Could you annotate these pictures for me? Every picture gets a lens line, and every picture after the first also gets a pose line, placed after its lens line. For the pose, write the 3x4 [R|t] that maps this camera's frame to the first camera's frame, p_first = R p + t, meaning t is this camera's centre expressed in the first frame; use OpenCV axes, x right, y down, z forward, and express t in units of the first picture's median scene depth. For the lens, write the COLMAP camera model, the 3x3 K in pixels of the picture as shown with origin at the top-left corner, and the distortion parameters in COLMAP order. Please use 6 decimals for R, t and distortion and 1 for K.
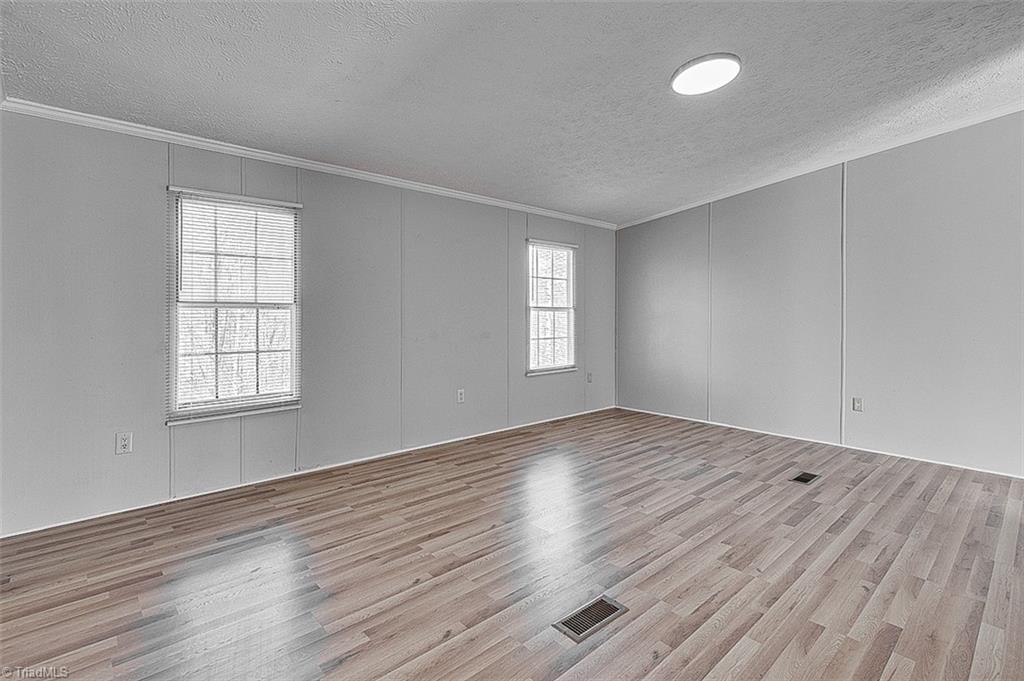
lens RADIAL K [[493.7, 0, 491.7], [0, 493.7, 311.4], [0, 0, 1]] dist [-0.006608, 0.002142]
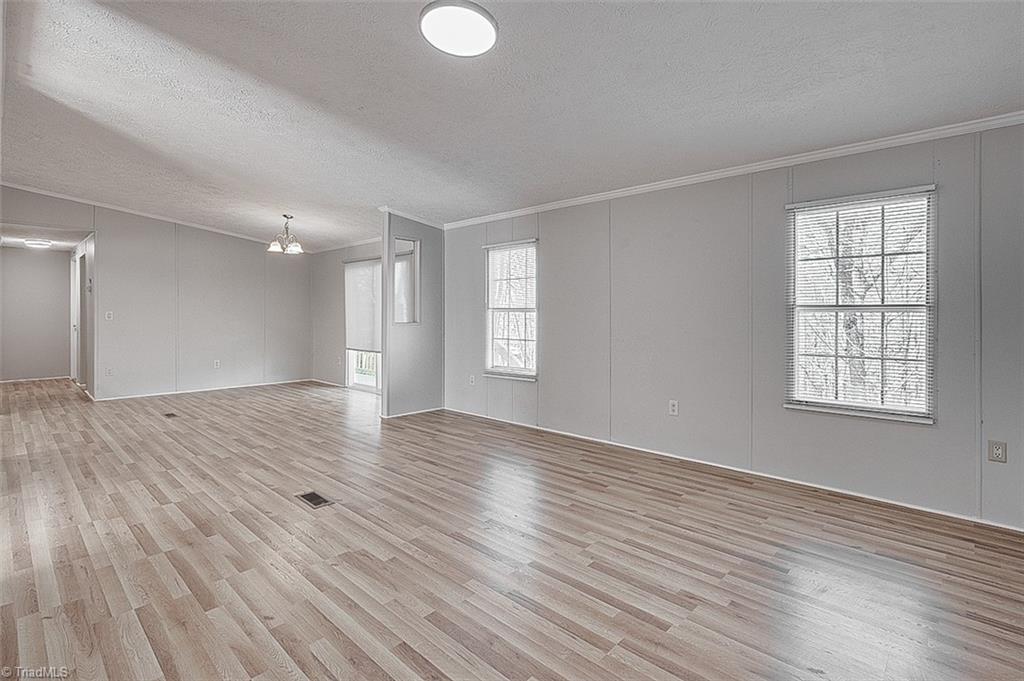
lens RADIAL K [[493.7, 0, 524.4], [0, 493.7, 315.2], [0, 0, 1]] dist [-0.006608, 0.002142]
pose [[0.093488, 0.000240, -0.995620, 1.050181], [0.002430, 0.999997, 0.000469, 0.004061], [0.995617, -0.002463, 0.093487, 0.851905]]
